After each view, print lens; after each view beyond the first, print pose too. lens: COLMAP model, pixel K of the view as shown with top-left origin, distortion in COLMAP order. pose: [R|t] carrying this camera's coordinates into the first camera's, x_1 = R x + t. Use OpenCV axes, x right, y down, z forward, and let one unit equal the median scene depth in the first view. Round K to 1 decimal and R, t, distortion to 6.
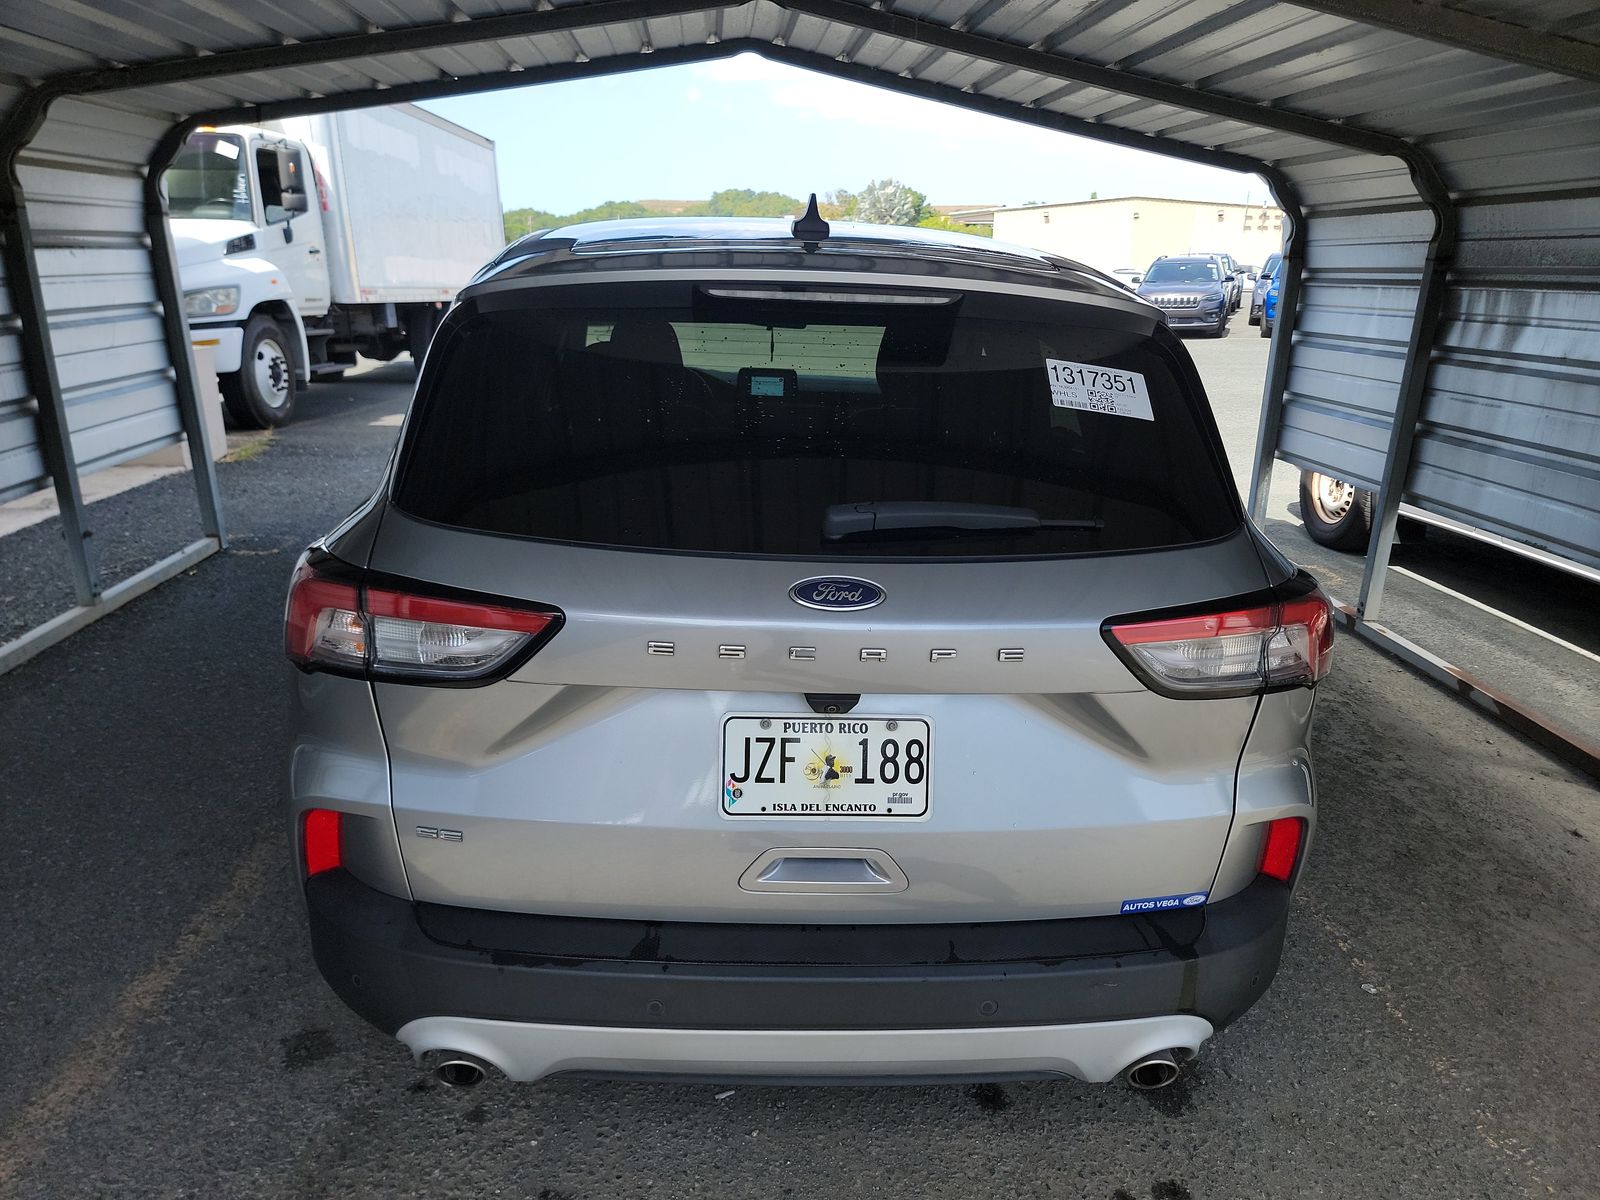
lens RADIAL K [[1102.2, 0, 801.0], [0, 1102.2, 617.1], [0, 0, 1]] dist [0.075517, -0.062762]
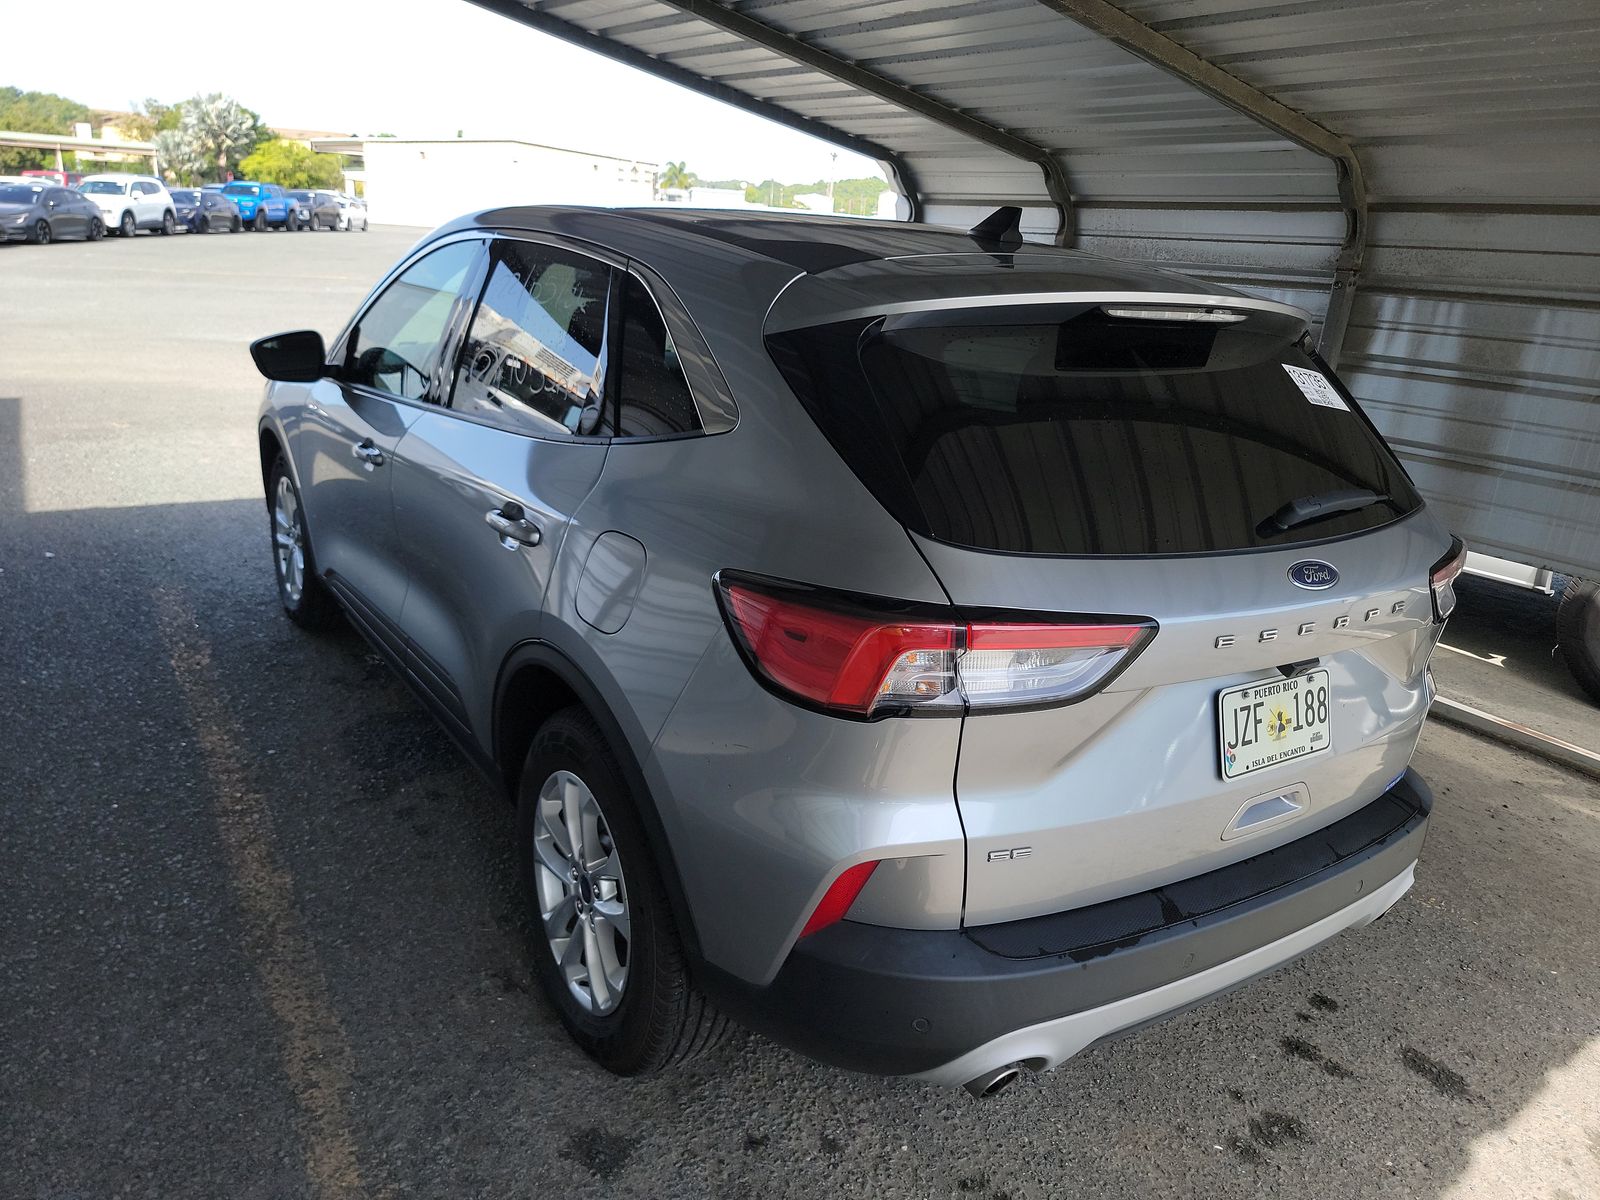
lens RADIAL K [[1115.9, 0, 800.0], [0, 1115.9, 600.0], [0, 0, 1]] dist [0.062583, -0.063017]
pose [[0.859730, -0.125869, 0.494997, -0.917460], [0.110291, 0.992044, 0.060700, -0.113380], [-0.498699, 0.002408, 0.866772, 0.194356]]
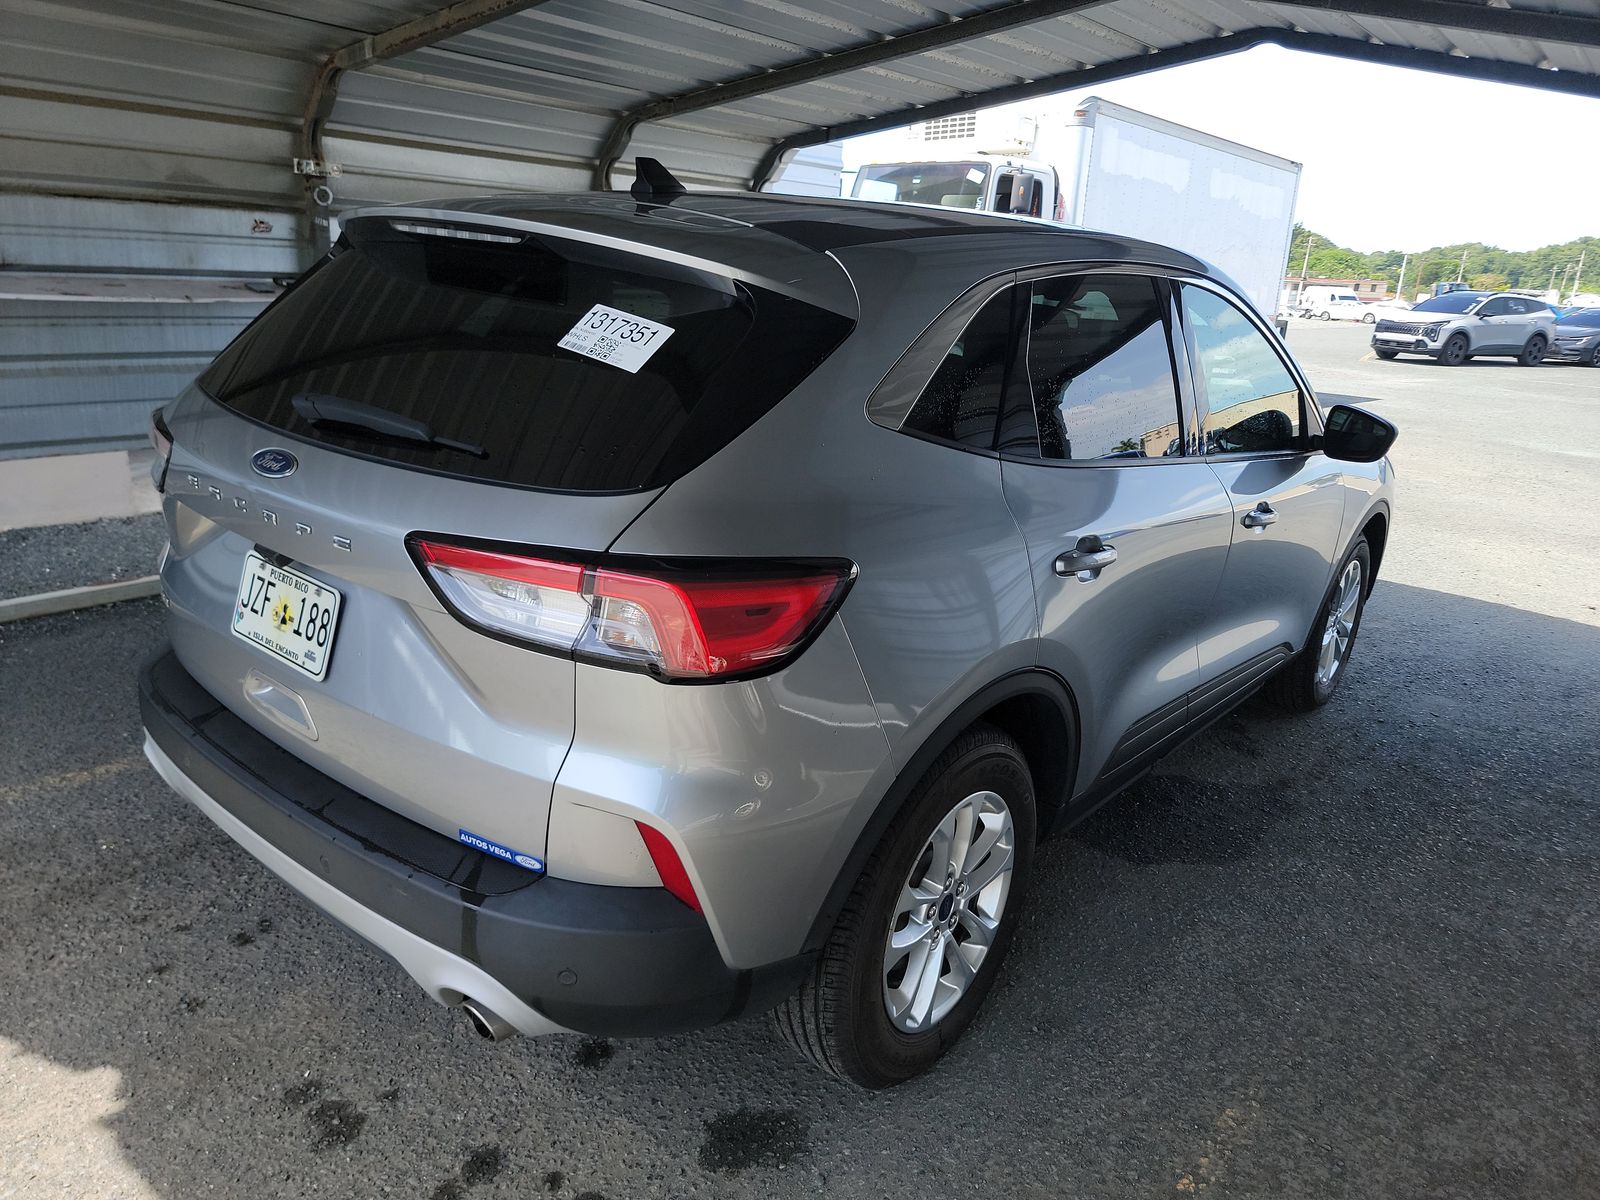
lens RADIAL K [[1129.9, 0, 800.0], [0, 1129.9, 600.0], [0, 0, 1]] dist [0.031916, -0.001367]
pose [[0.737482, 0.226707, -0.636179, 1.114340], [-0.255428, 0.965635, 0.048010, -0.072579], [0.625201, 0.127091, 0.770046, 0.371525]]
